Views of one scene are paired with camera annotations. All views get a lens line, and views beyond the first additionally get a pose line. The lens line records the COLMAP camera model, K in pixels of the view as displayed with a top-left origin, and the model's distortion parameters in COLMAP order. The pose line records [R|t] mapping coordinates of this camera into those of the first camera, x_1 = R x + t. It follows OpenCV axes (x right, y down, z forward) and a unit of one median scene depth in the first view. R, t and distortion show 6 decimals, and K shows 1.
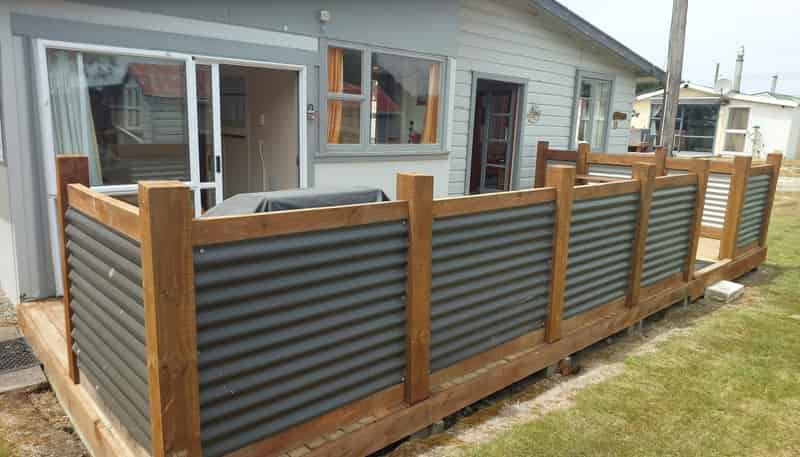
lens RADIAL K [[545.2, 0, 405.7], [0, 545.2, 230.7], [0, 0, 1]] dist [0.043602, -0.058465]
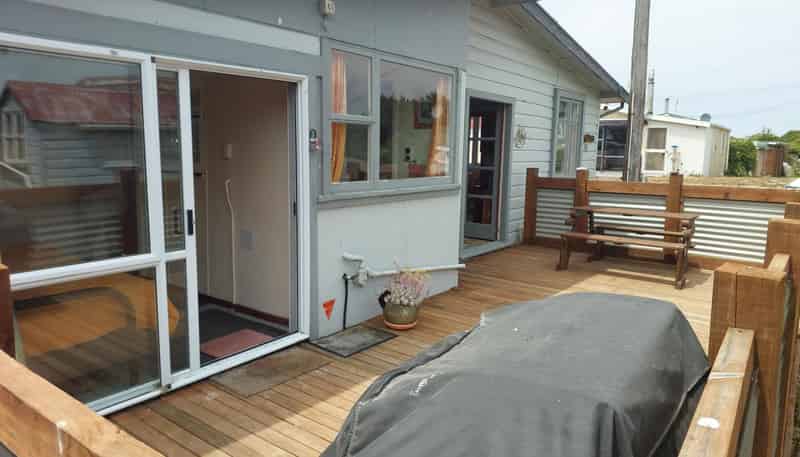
lens RADIAL K [[545.2, 0, 399.9], [0, 545.2, 228.4], [0, 0, 1]] dist [0.043602, -0.058465]
pose [[0.985232, -0.040465, 0.166374, -0.112485], [0.047807, 0.998041, -0.040364, -0.041359], [-0.164415, 0.047722, 0.985236, 0.173605]]
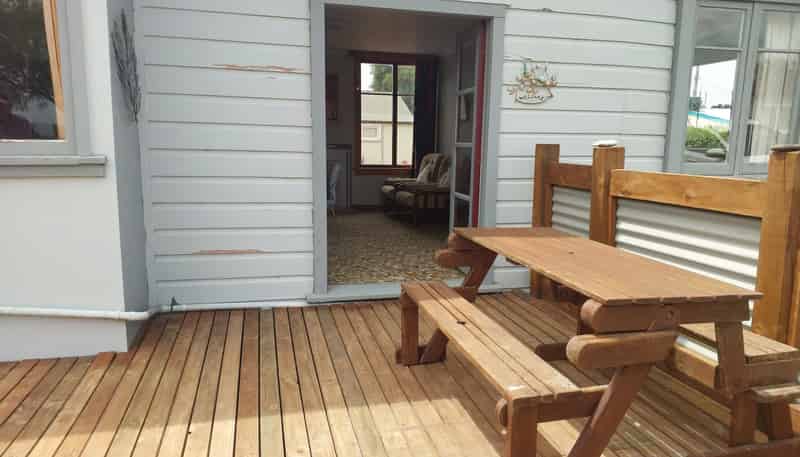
lens RADIAL K [[545.2, 0, 404.5], [0, 545.2, 240.6], [0, 0, 1]] dist [0.043602, -0.058465]
pose [[0.878980, 0.063884, -0.472560, 0.371218], [-0.074764, 0.997192, -0.004256, -0.077753], [0.470961, 0.039071, 0.881288, 0.573396]]
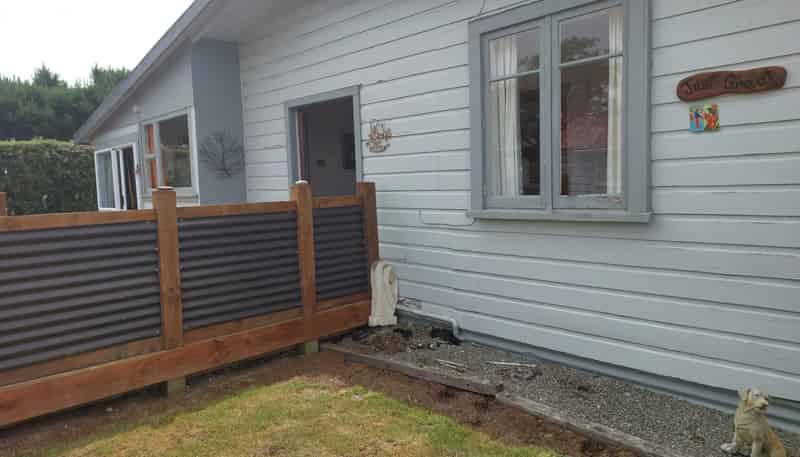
lens RADIAL K [[545.2, 0, 399.3], [0, 545.2, 229.3], [0, 0, 1]] dist [0.043602, -0.058465]
pose [[0.016817, 0.065039, -0.997741, 0.856115], [-0.151673, 0.986500, 0.061750, -0.158680], [0.988288, 0.150292, 0.026455, 1.047744]]
